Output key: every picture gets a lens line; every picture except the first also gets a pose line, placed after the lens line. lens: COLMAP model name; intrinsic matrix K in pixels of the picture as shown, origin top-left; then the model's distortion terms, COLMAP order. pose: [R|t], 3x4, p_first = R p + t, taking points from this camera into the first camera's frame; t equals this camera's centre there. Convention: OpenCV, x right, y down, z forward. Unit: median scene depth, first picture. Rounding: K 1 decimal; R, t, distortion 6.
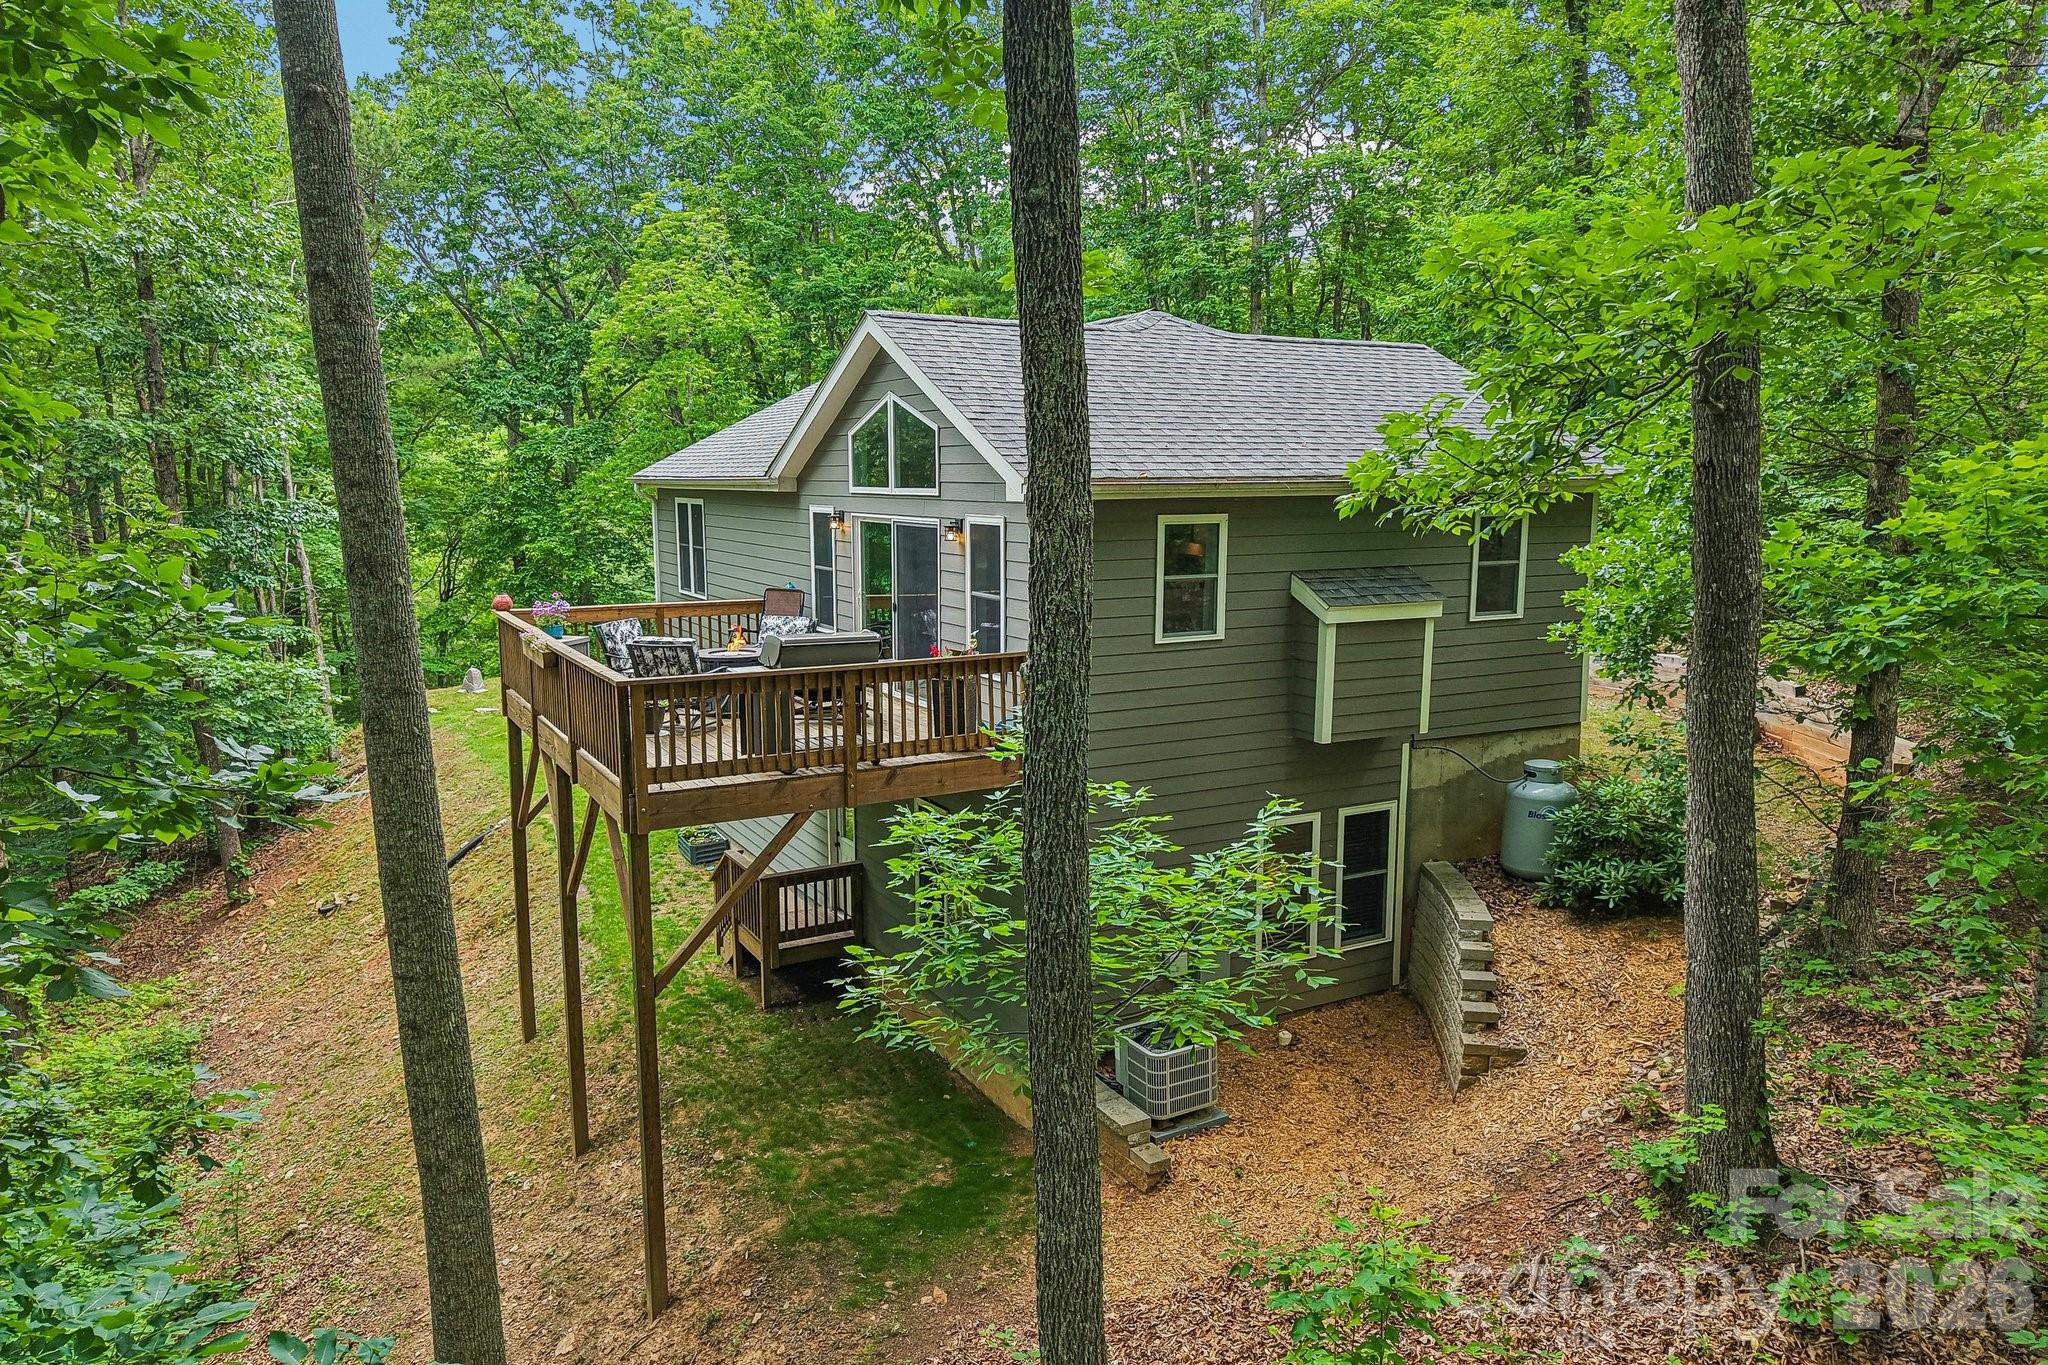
lens RADIAL K [[1377.8, 0, 1024.0], [0, 1377.8, 682.5], [0, 0, 1]] dist [0.003622, 0.001257]
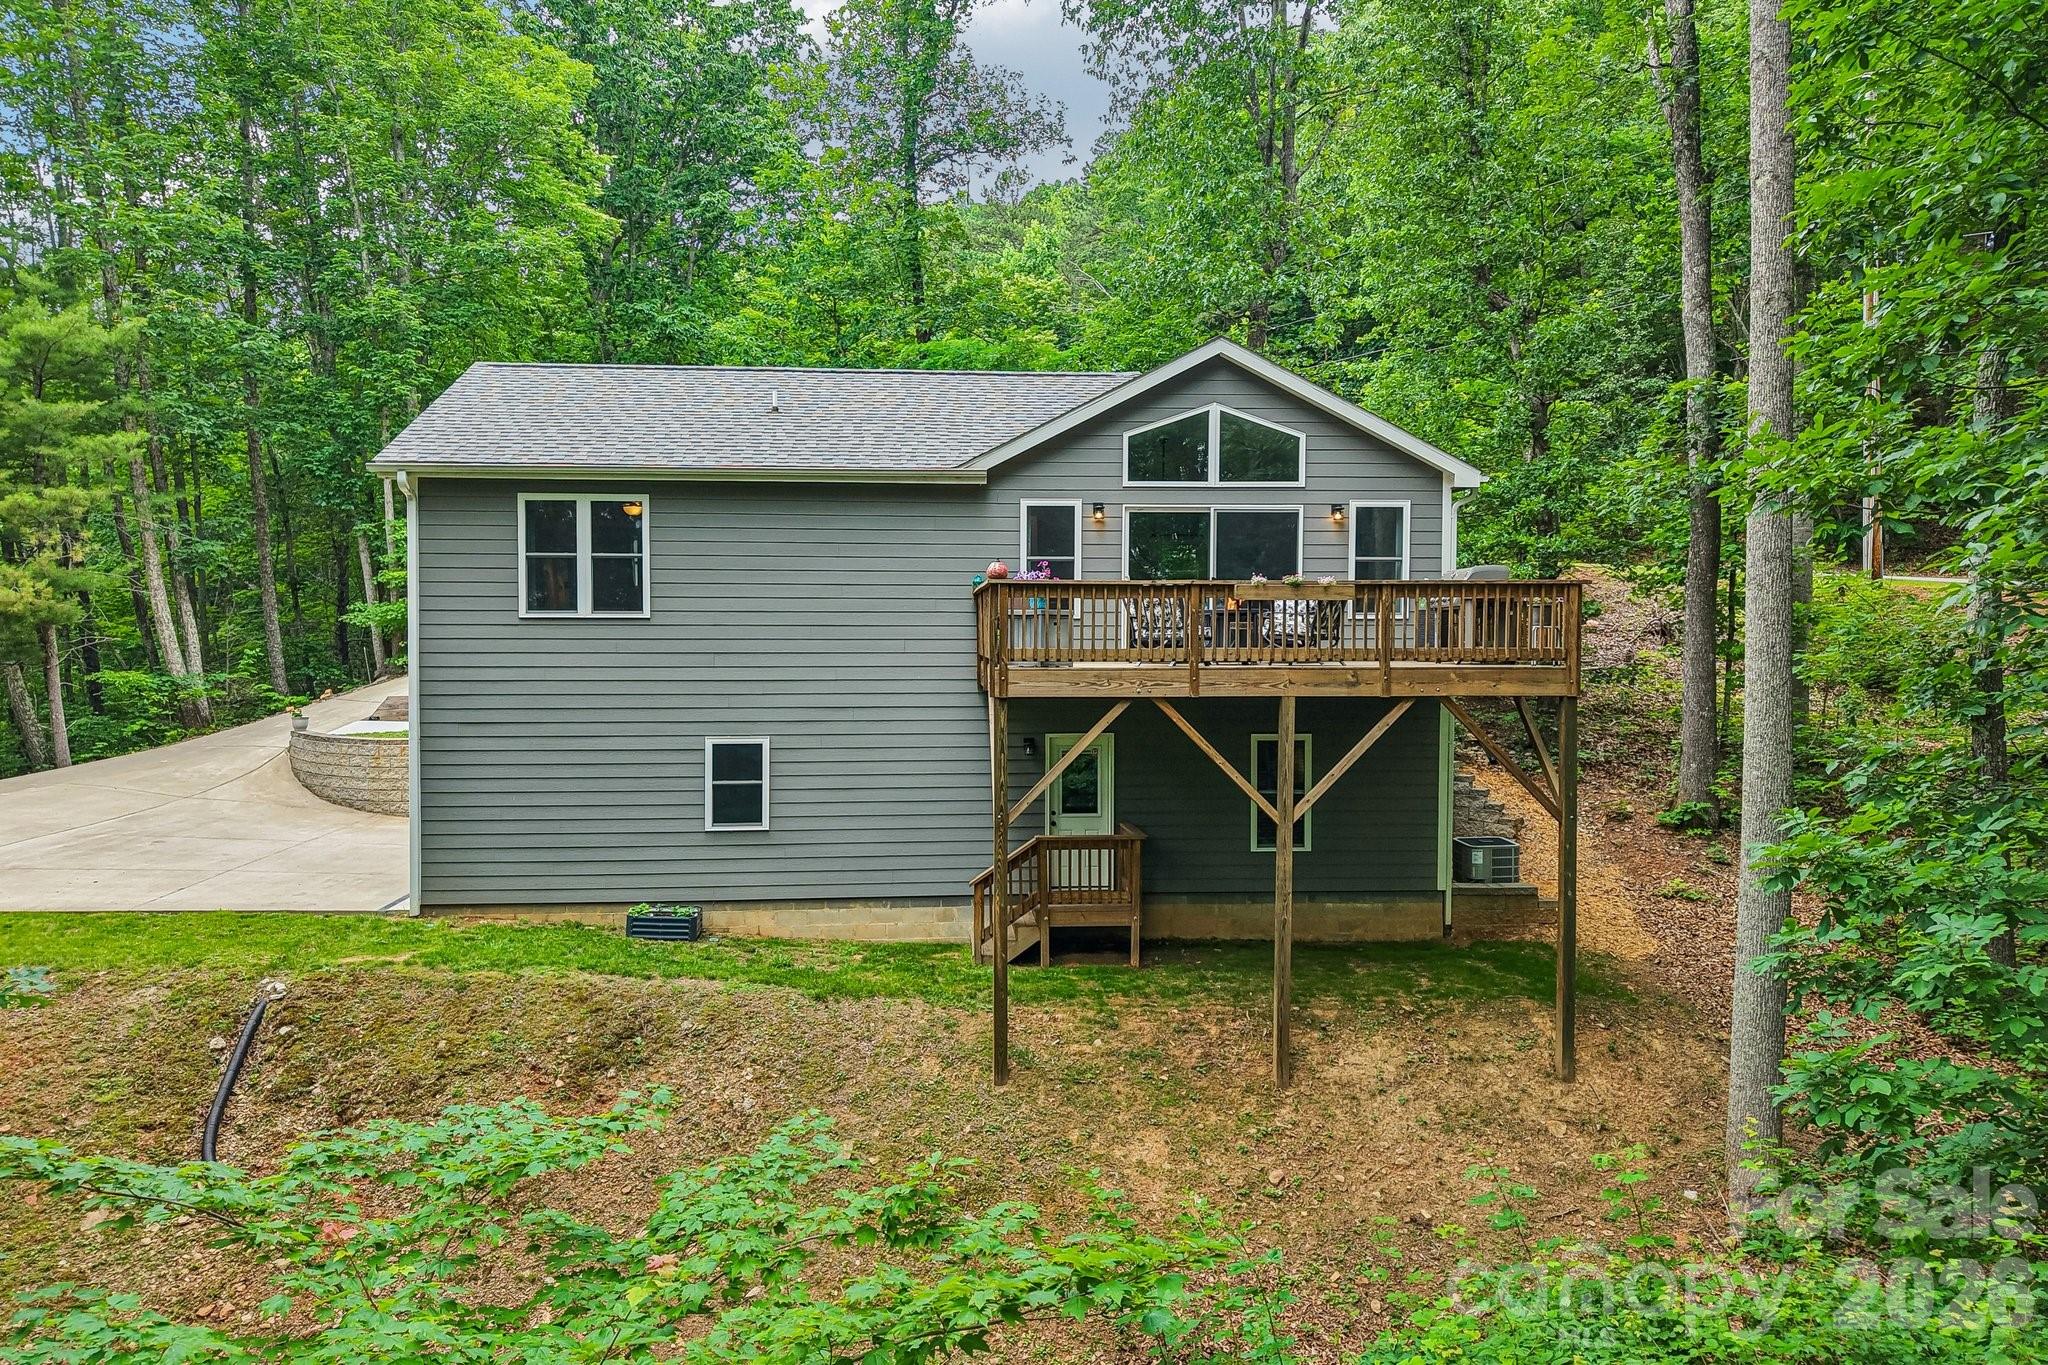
lens RADIAL K [[1377.8, 0, 1024.0], [0, 1377.8, 682.5], [0, 0, 1]] dist [0.003622, 0.001257]
pose [[0.398584, -0.162769, 0.902572, -1.216236], [0.124089, 0.984647, 0.122771, -0.129096], [-0.908698, 0.063065, 0.412662, 0.622614]]
